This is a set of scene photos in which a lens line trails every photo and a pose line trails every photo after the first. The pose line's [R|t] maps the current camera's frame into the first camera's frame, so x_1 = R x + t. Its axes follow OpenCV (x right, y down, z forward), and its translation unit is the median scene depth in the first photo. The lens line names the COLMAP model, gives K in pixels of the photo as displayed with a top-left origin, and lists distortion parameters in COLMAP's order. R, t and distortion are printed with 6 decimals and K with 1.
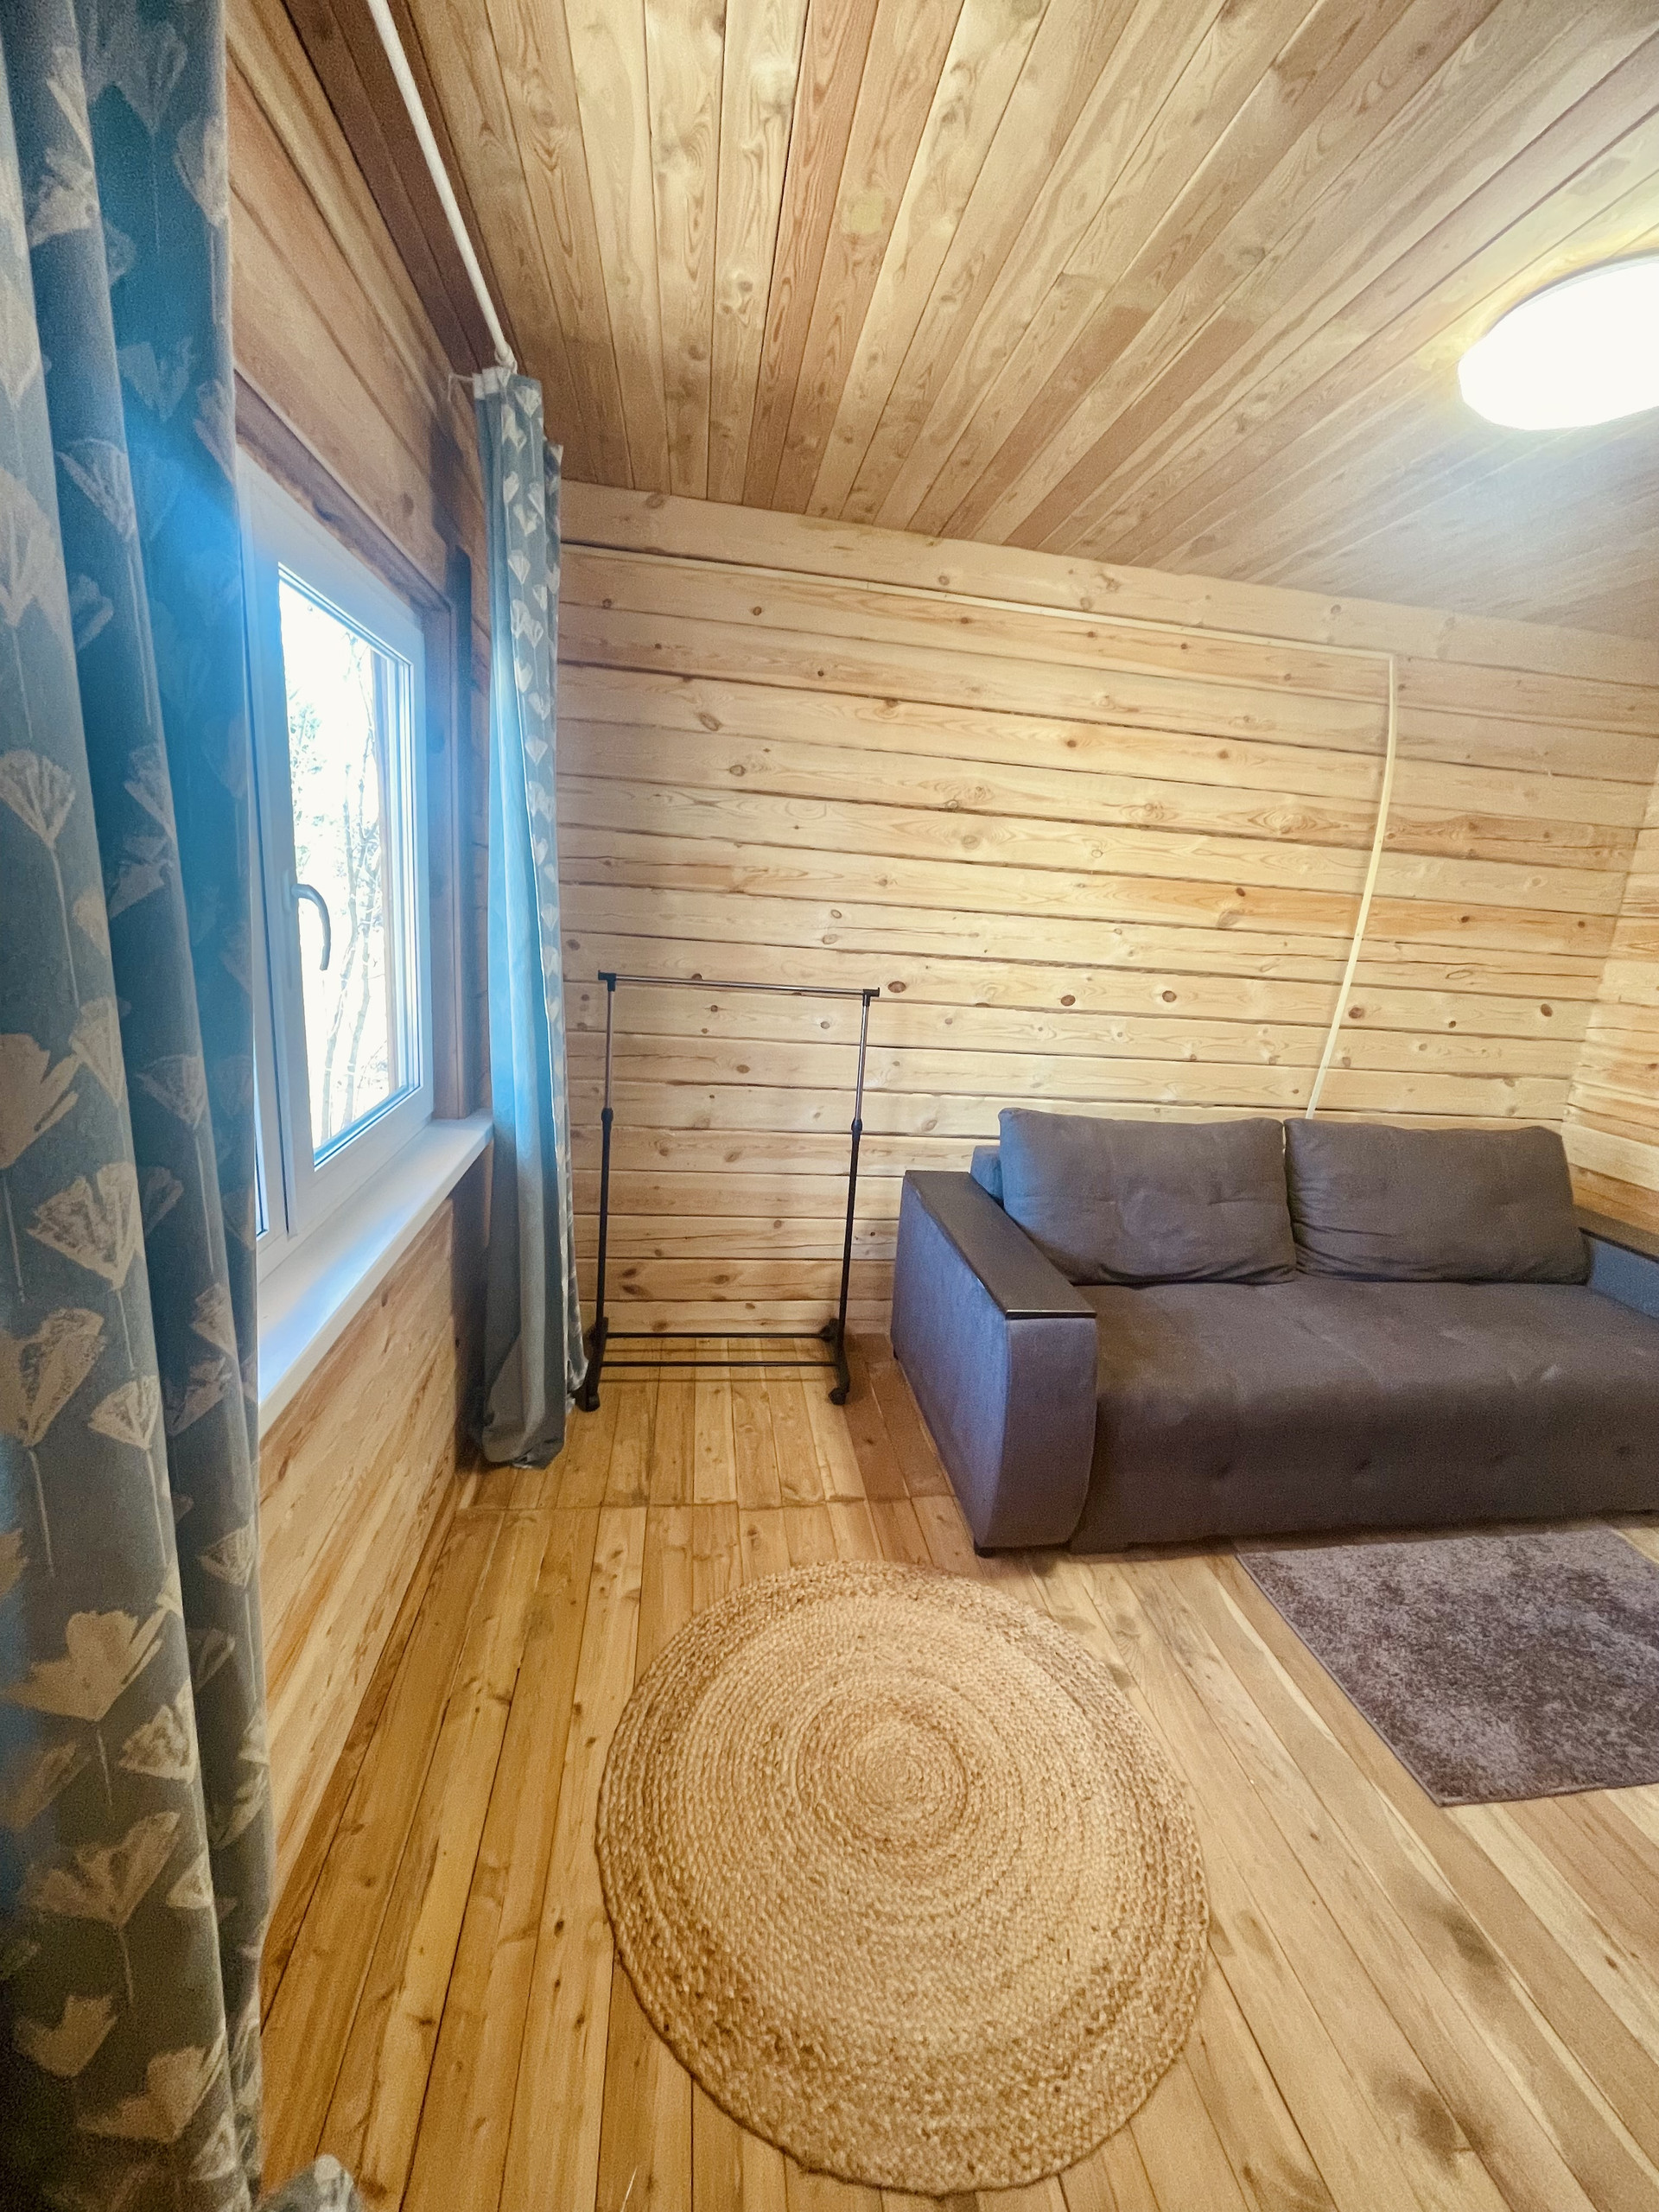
lens RADIAL K [[880.4, 0, 827.5], [0, 880.4, 1096.4], [0, 0, 1]] dist [-0.008408, 0.000482]
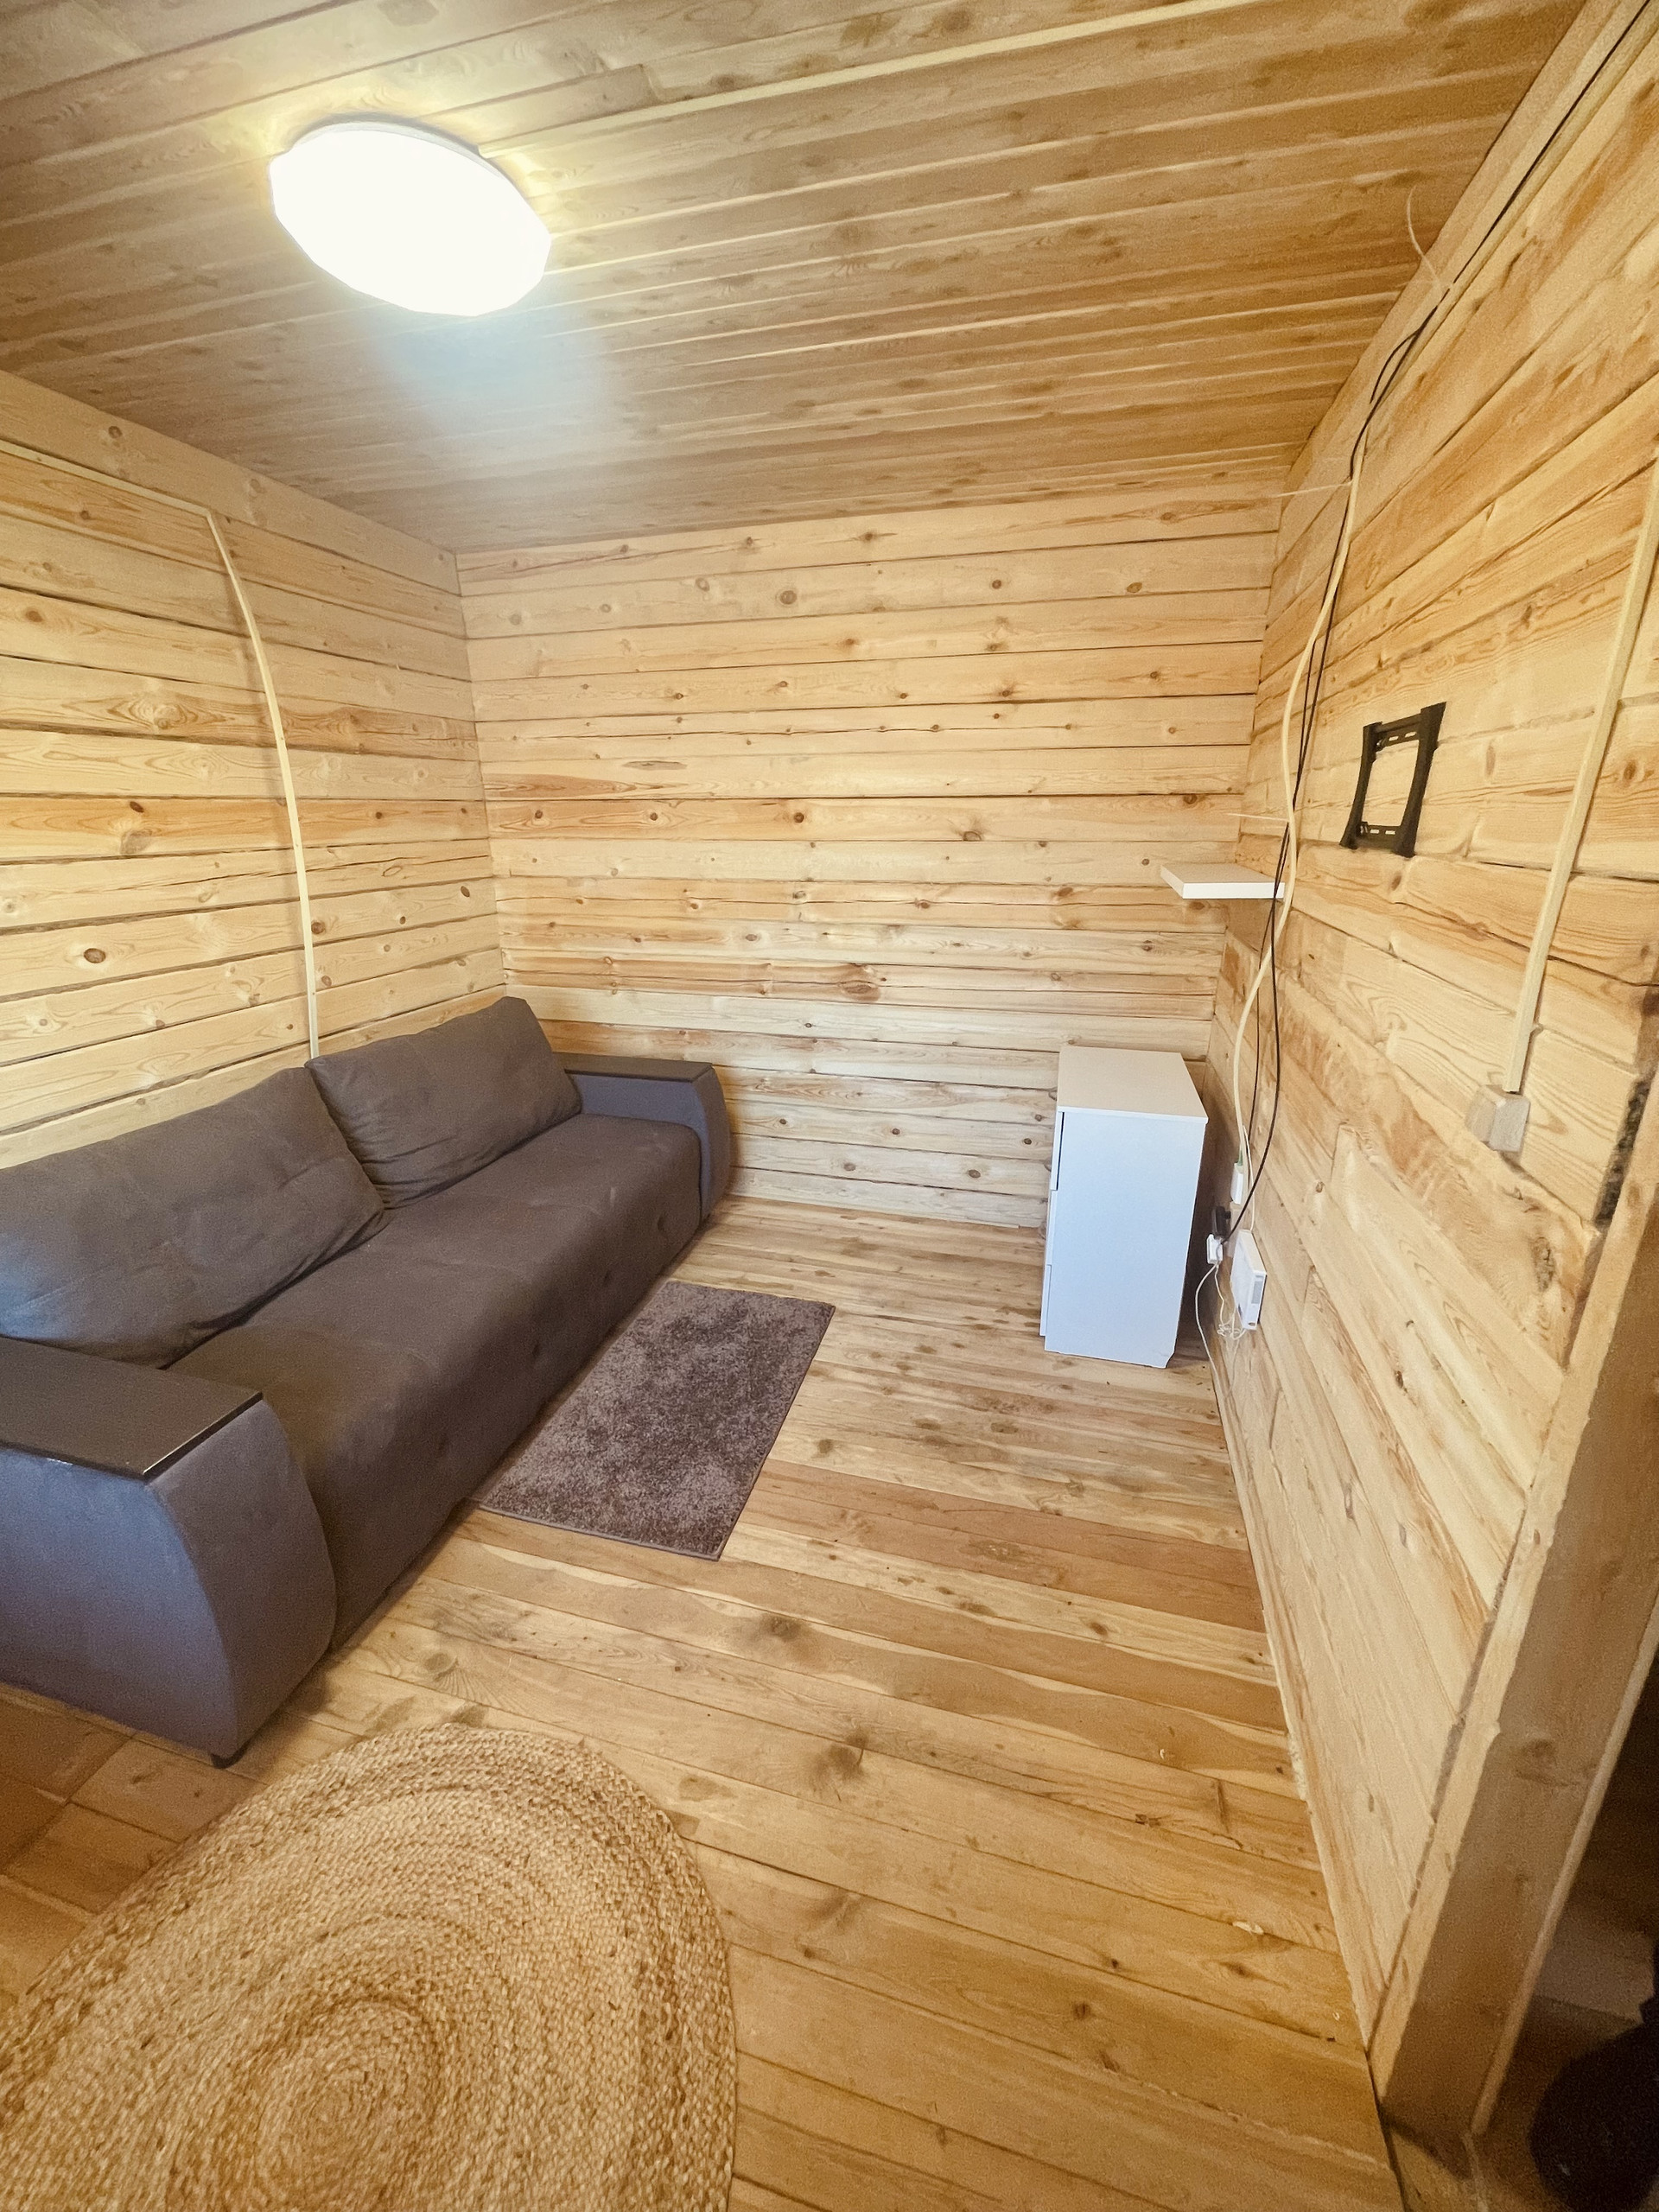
lens RADIAL K [[888.2, 0, 826.1], [0, 888.2, 1095.9], [0, 0, 1]] dist [-0.005807, 0.000206]
pose [[0.397314, -0.349181, 0.848654, -0.048025], [0.236476, 0.932505, 0.272972, -0.066817], [-0.886691, 0.092231, 0.453070, 0.131884]]
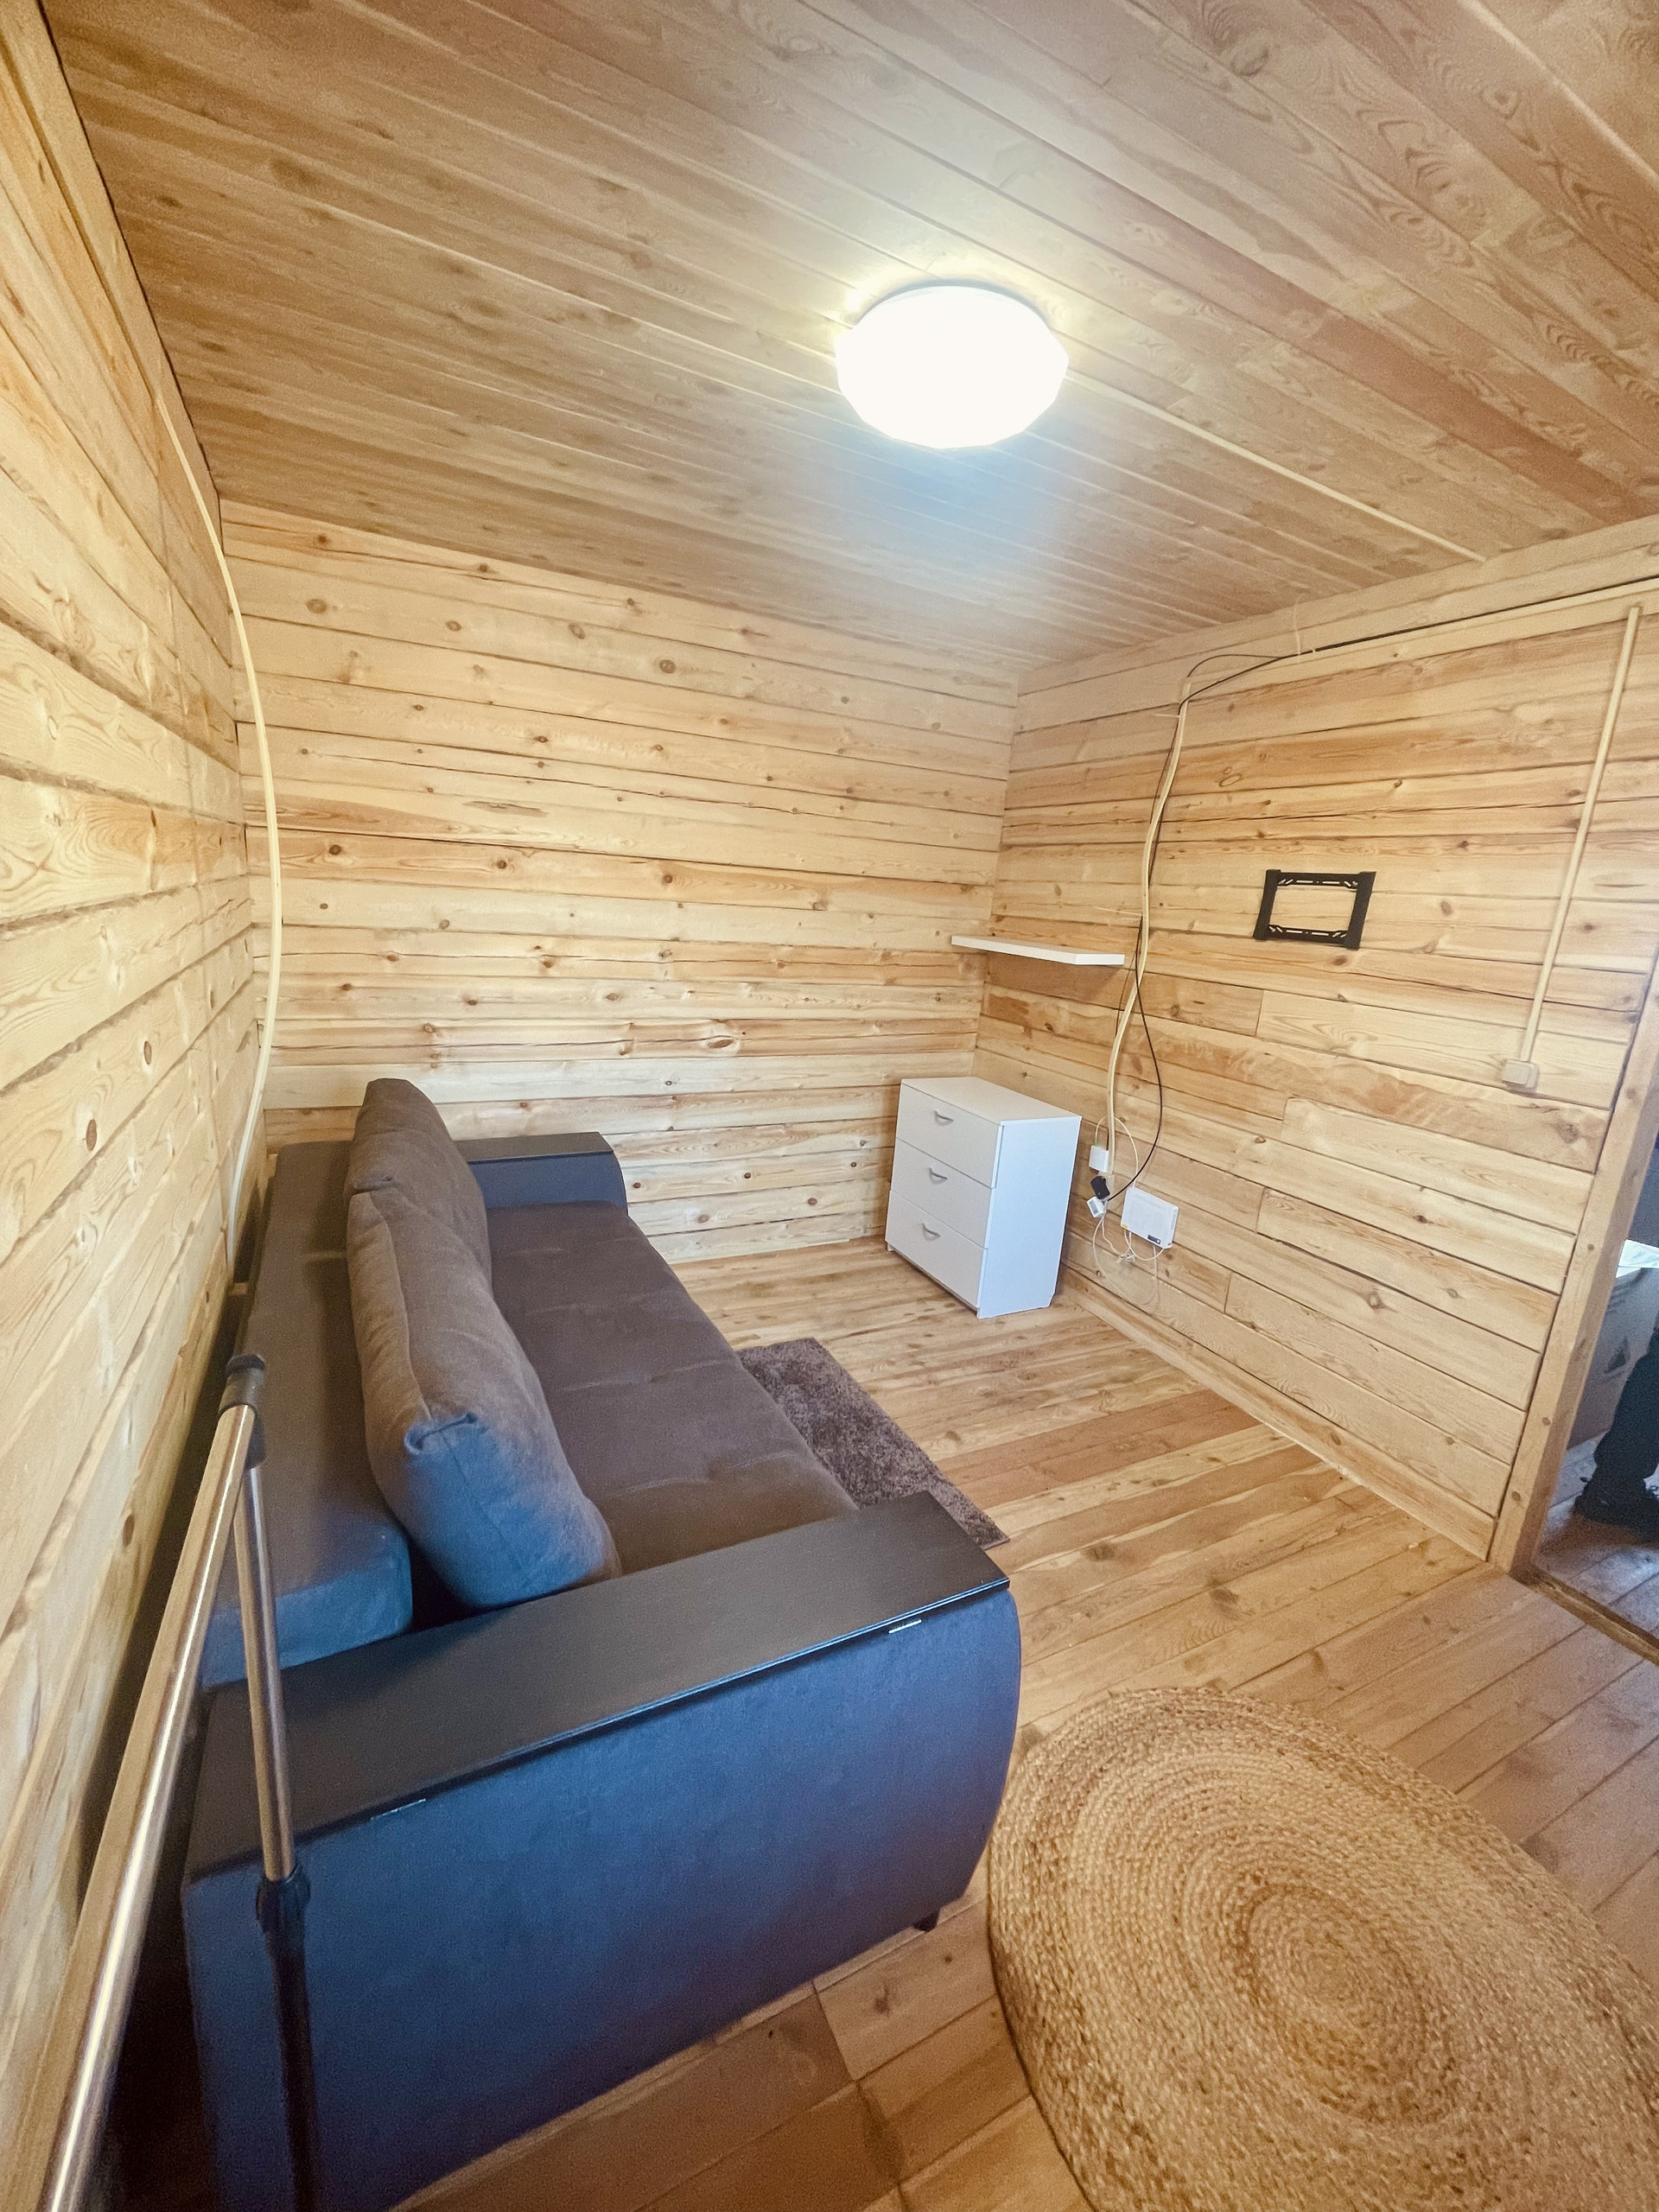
lens RADIAL K [[888.2, 0, 826.1], [0, 888.2, 1095.9], [0, 0, 1]] dist [-0.005807, 0.000206]
pose [[-0.315645, -0.308552, 0.897309, -0.163020], [0.116571, 0.925881, 0.359383, -0.239642], [-0.941690, 0.218037, -0.256281, 0.865814]]
